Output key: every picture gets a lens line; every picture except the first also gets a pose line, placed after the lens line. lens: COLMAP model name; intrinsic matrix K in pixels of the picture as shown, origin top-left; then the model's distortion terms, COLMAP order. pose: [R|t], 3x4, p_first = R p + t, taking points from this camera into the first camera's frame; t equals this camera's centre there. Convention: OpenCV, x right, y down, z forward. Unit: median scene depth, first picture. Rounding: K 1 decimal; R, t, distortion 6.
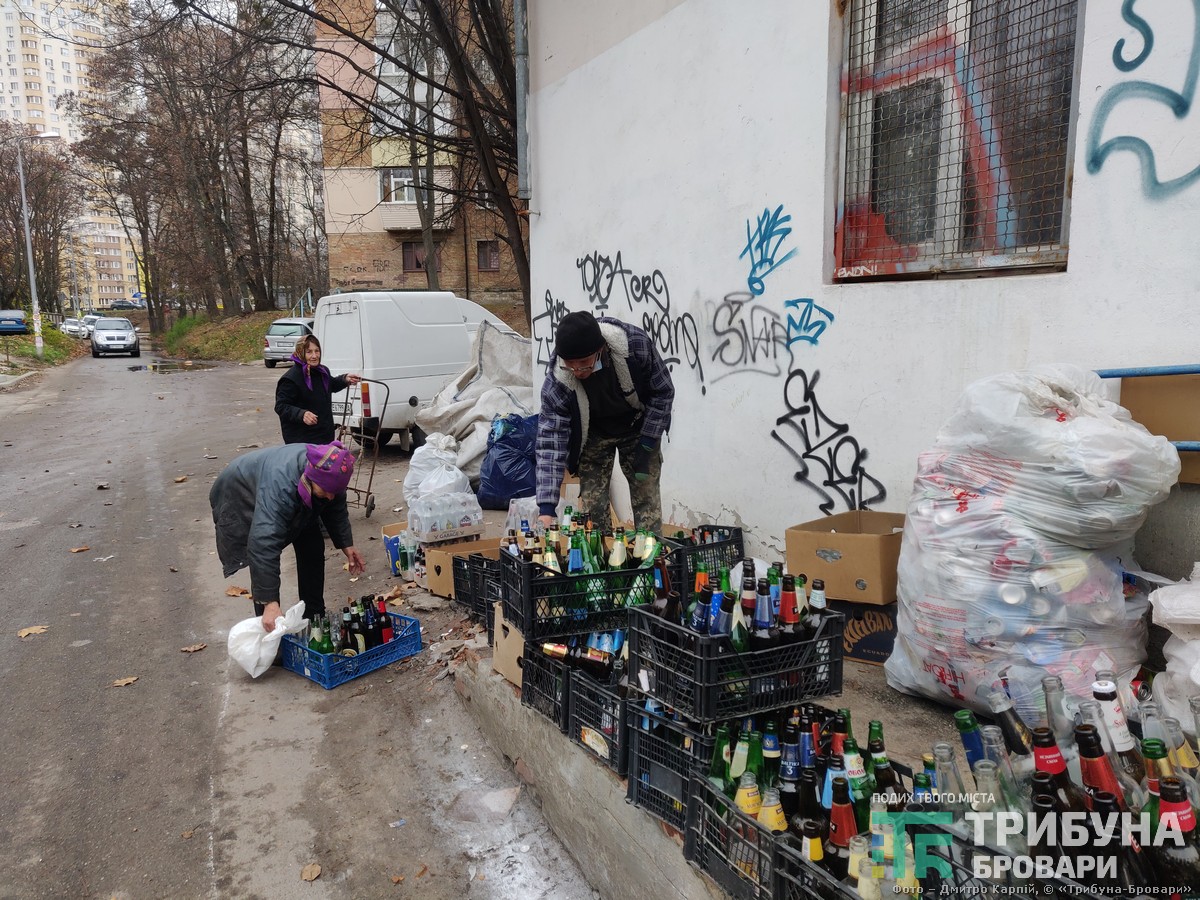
lens RADIAL K [[913.4, 0, 596.2], [0, 913.4, 444.6], [0, 0, 1]] dist [0.004073, 0.030920]
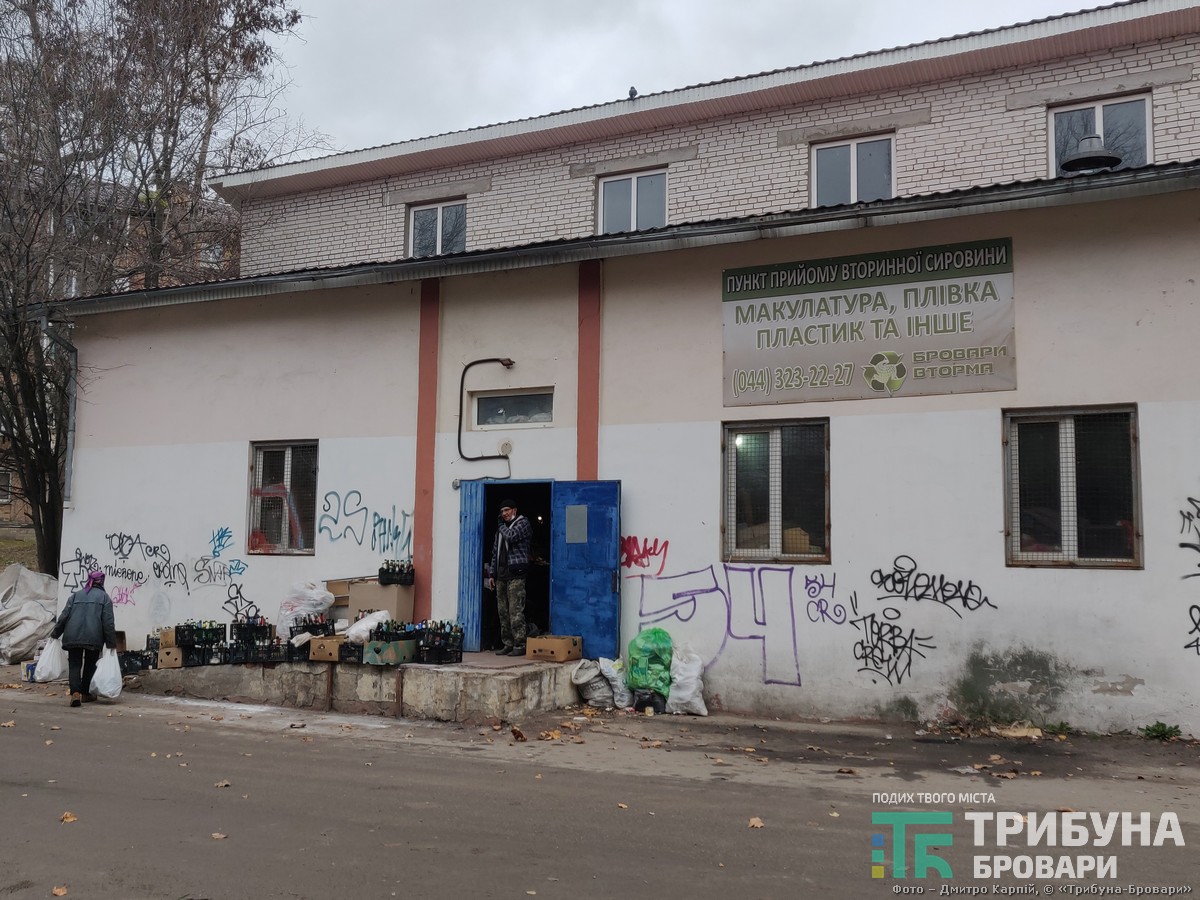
lens RADIAL K [[1184.5, 0, 600.0], [0, 1184.5, 446.5], [0, 0, 1]] dist [0.007425, 0.000000]
pose [[0.791733, 0.076521, 0.606055, -1.149583], [0.064937, 0.975959, -0.208057, 0.344306], [-0.607406, 0.204081, 0.767730, -2.627568]]
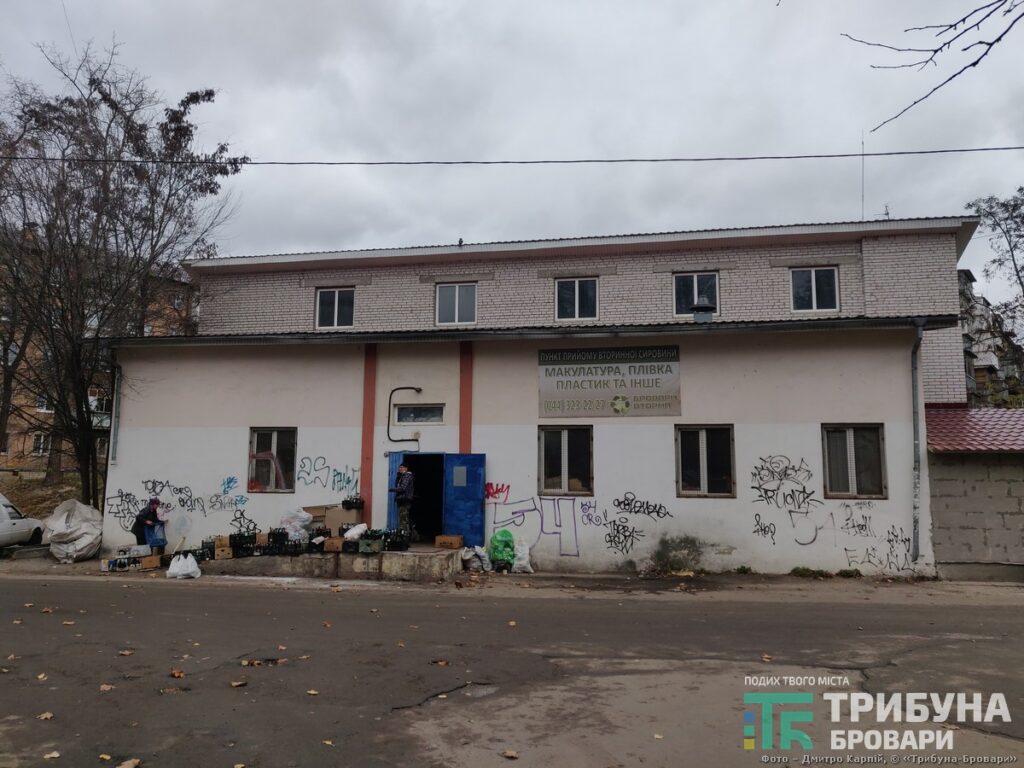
lens RADIAL K [[779.5, 0, 510.1], [0, 779.5, 384.0], [0, 0, 1]] dist [0.004073, 0.030920]
pose [[0.582811, 0.119967, 0.803703, -2.378029], [0.100513, 0.970805, -0.217797, 0.323251], [-0.806367, 0.207717, 0.553738, -2.648334]]
